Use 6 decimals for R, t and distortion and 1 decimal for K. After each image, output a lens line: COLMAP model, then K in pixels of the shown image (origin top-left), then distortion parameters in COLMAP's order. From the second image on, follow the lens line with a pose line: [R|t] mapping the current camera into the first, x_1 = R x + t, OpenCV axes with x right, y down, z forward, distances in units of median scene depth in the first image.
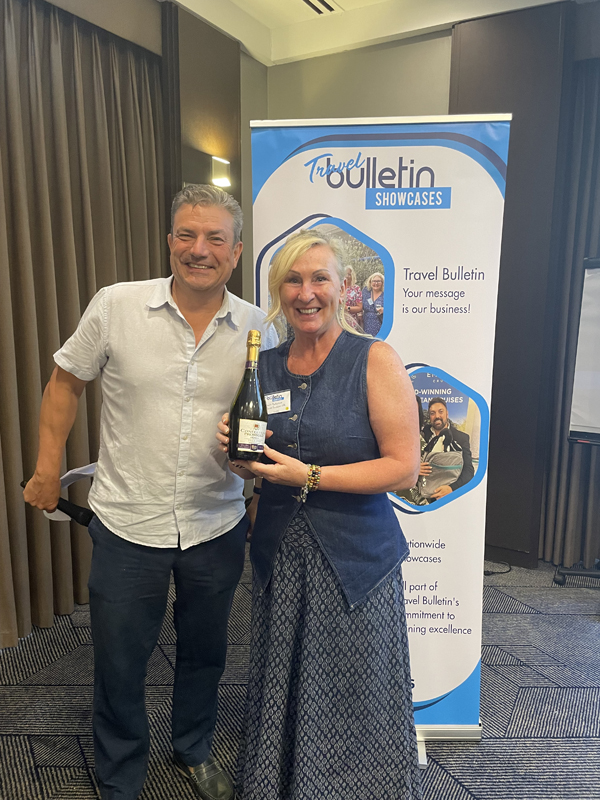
lens RADIAL K [[606.8, 0, 297.6], [0, 606.8, 394.1], [0, 0, 1]] dist [0.091265, -0.120674]
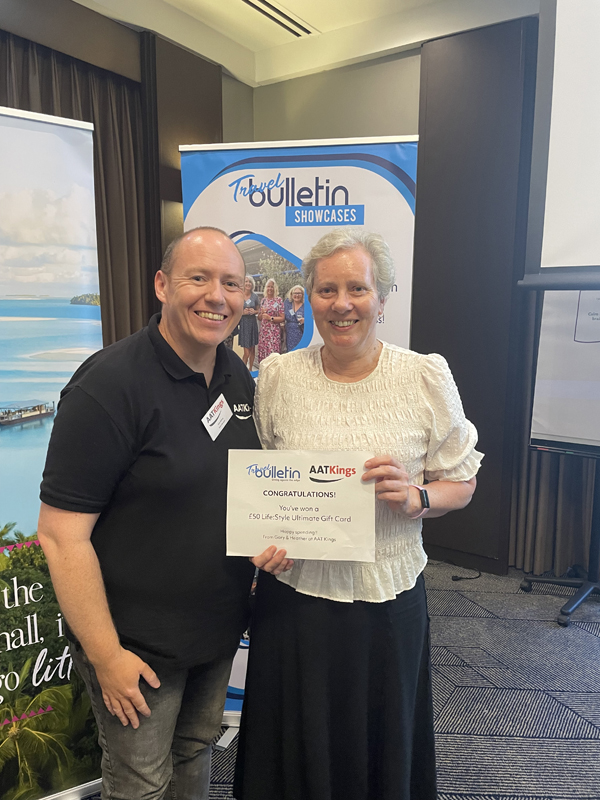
lens RADIAL K [[606.8, 0, 298.6], [0, 606.8, 398.6], [0, 0, 1]] dist [0.091265, -0.120674]
pose [[0.997699, 0.006396, -0.067493, 0.204599], [-0.007075, 0.999927, -0.009816, 0.009617], [0.067425, 0.010271, 0.997671, -0.059224]]
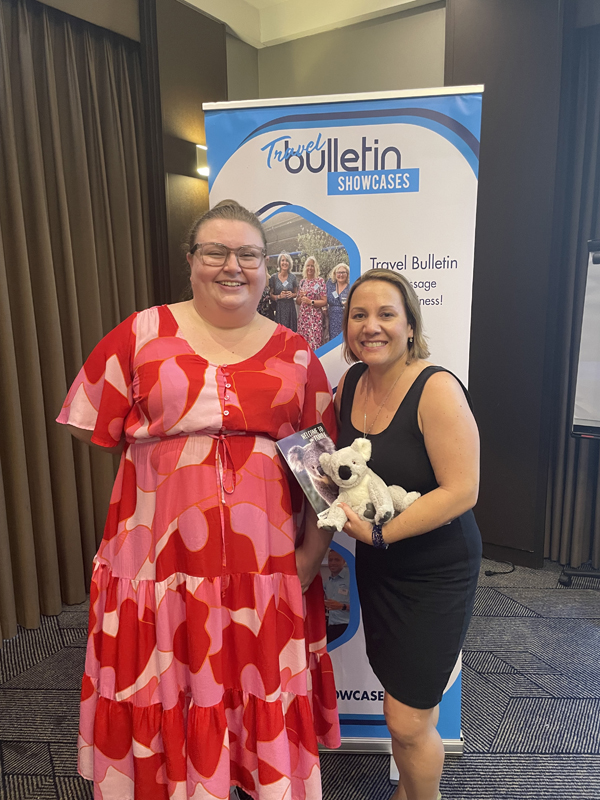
lens RADIAL K [[606.8, 0, 293.0], [0, 606.8, 400.9], [0, 0, 1]] dist [0.091265, -0.120674]
pose [[0.998433, -0.012930, -0.054440, 0.103697], [0.014370, 0.999555, 0.026132, -0.013784], [0.054078, -0.026874, 0.998175, 0.057089]]
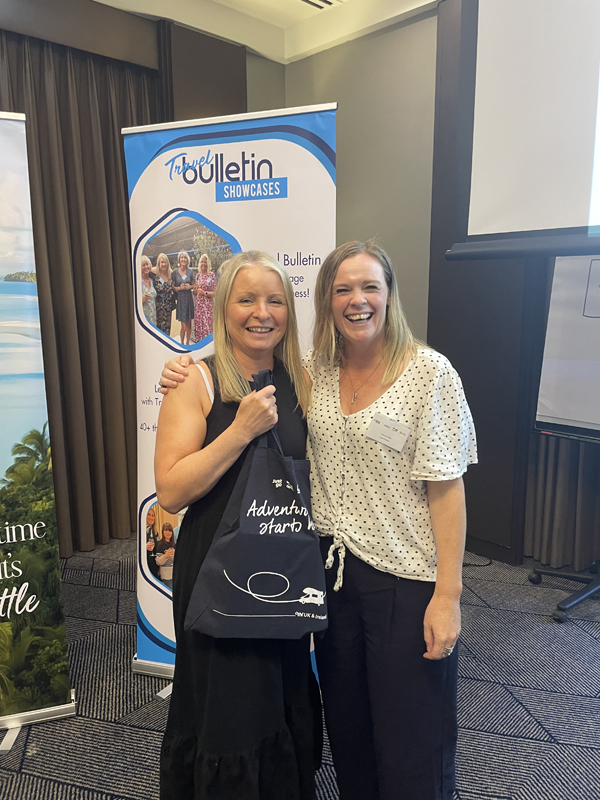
lens RADIAL K [[606.8, 0, 296.2], [0, 606.8, 395.4], [0, 0, 1]] dist [0.091265, -0.120674]
pose [[0.961895, 0.030607, -0.271700, 0.548028], [-0.026265, 0.999463, 0.019603, 0.017481], [0.272154, -0.011720, 0.962182, -0.015531]]
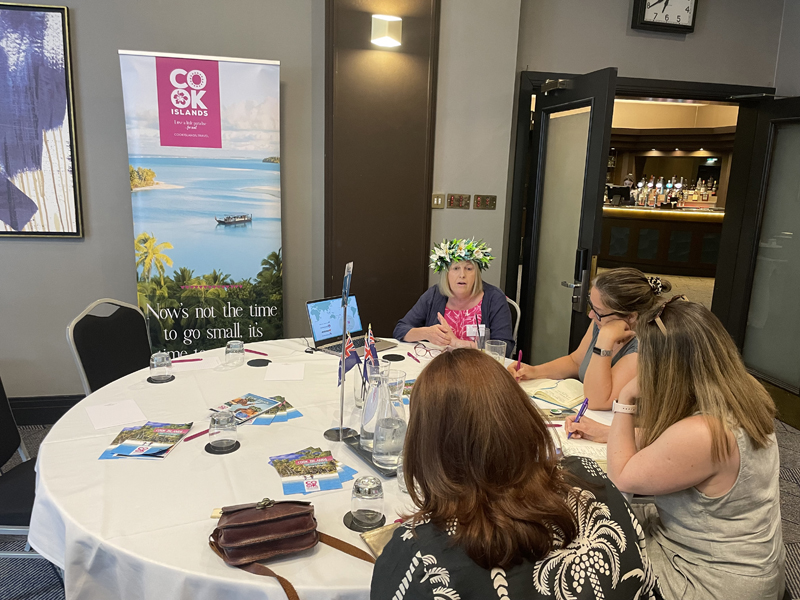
lens RADIAL K [[606.8, 0, 403.5], [0, 606.8, 294.6], [0, 0, 1]] dist [0.091265, -0.120674]
pose [[0.912360, 0.130261, -0.388111, 0.876370], [-0.095826, 0.989643, 0.106888, 0.007126], [0.398015, -0.060329, 0.915393, -0.600776]]
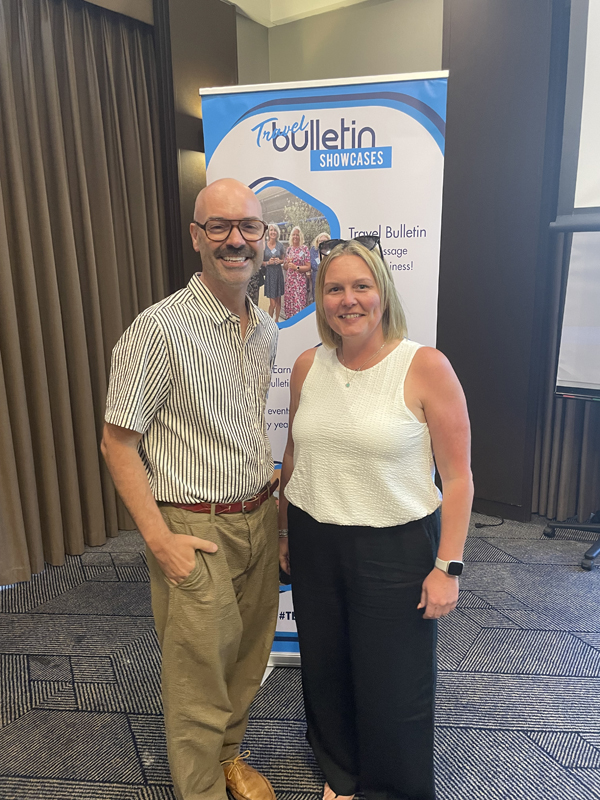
lens RADIAL K [[606.8, 0, 299.8], [0, 606.8, 393.8], [0, 0, 1]] dist [0.091265, -0.120674]
pose [[0.995989, -0.004574, -0.089358, 0.181639], [0.009695, 0.998329, 0.056965, 0.016946], [0.088948, -0.057602, 0.994369, -0.061250]]
